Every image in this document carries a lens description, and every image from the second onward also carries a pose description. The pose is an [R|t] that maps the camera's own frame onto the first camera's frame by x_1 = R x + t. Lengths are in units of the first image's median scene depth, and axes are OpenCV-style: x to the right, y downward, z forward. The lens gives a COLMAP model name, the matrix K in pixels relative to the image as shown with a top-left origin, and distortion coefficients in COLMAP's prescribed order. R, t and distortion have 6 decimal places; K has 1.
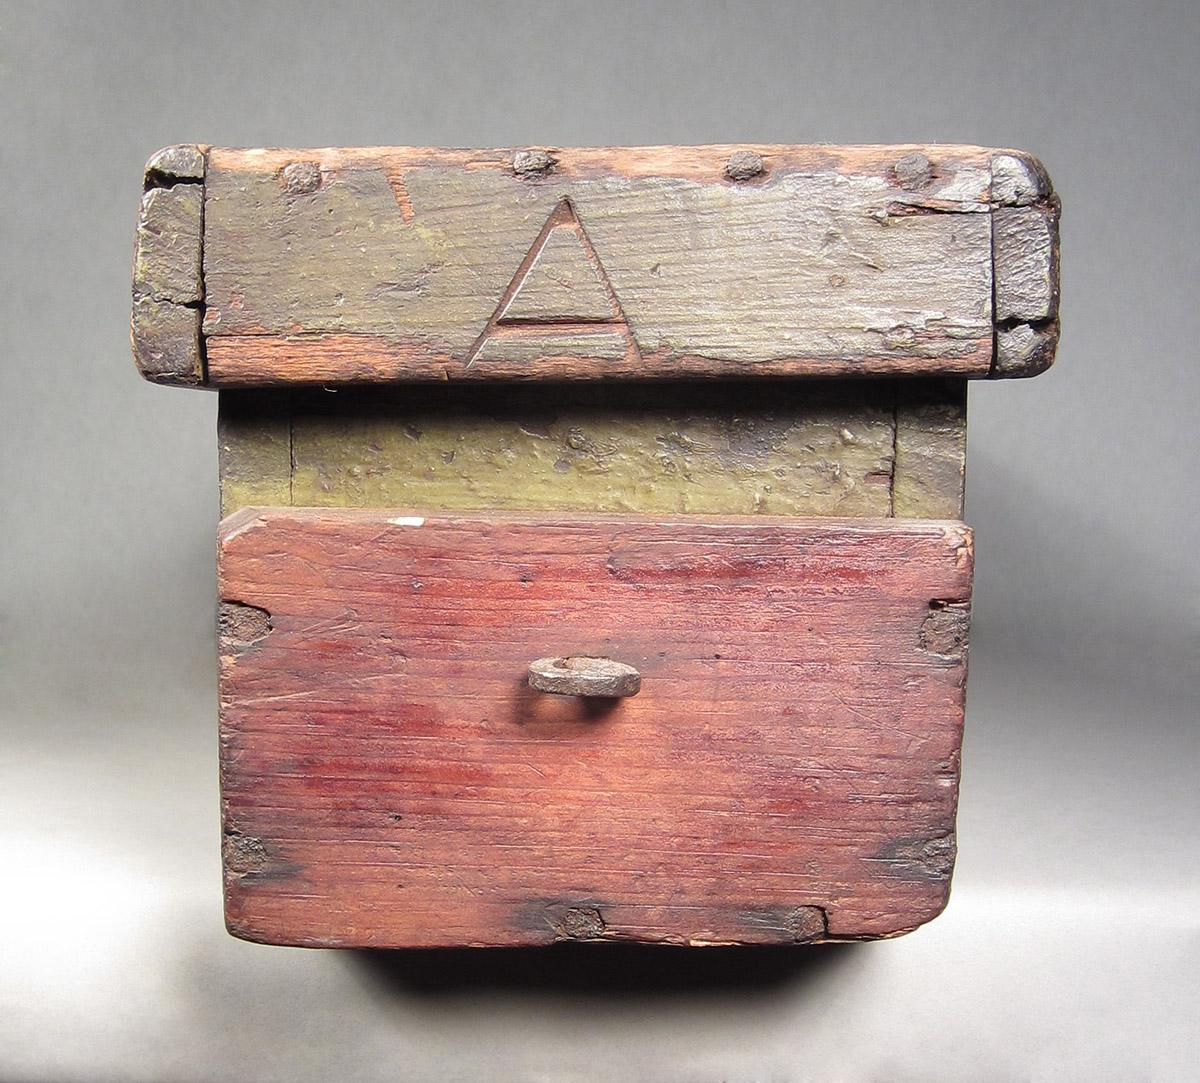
lens RADIAL K [[893.3, 0, 599.9], [0, 893.3, 540.9], [0, 0, 1]] dist [0.000199, 0.001409]
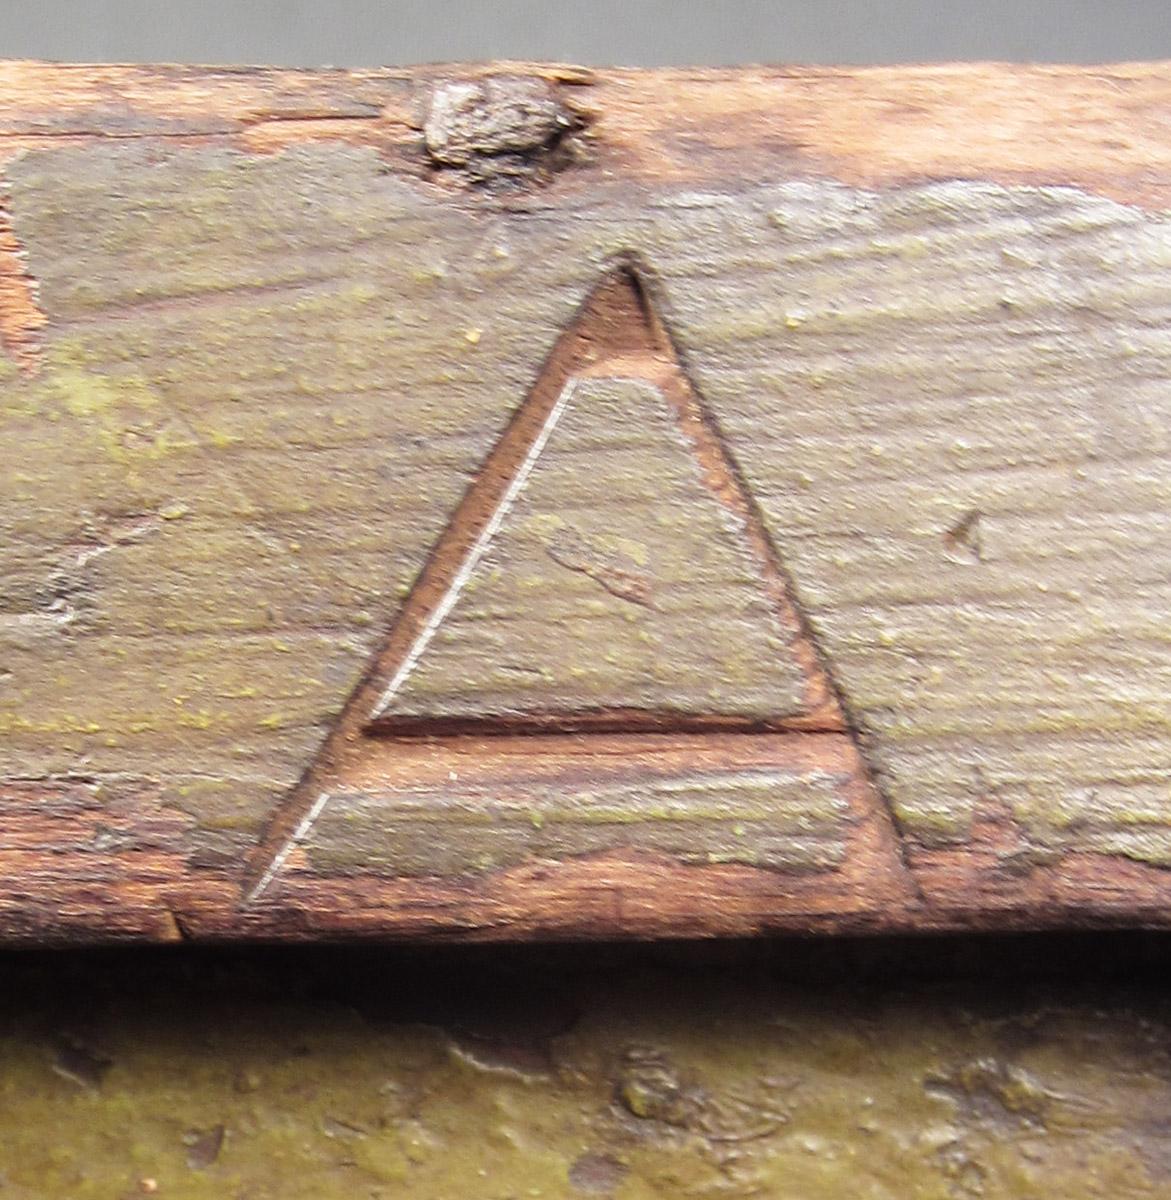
lens RADIAL K [[1129.9, 0, 582.1], [0, 1129.9, 600.5], [0, 0, 1]] dist [-0.007479, 0.000000]
pose [[0.999953, 0.001223, 0.009638, -0.053827], [-0.001337, 0.999929, 0.011859, -0.288262], [-0.009623, -0.011872, 0.999883, 0.668671]]
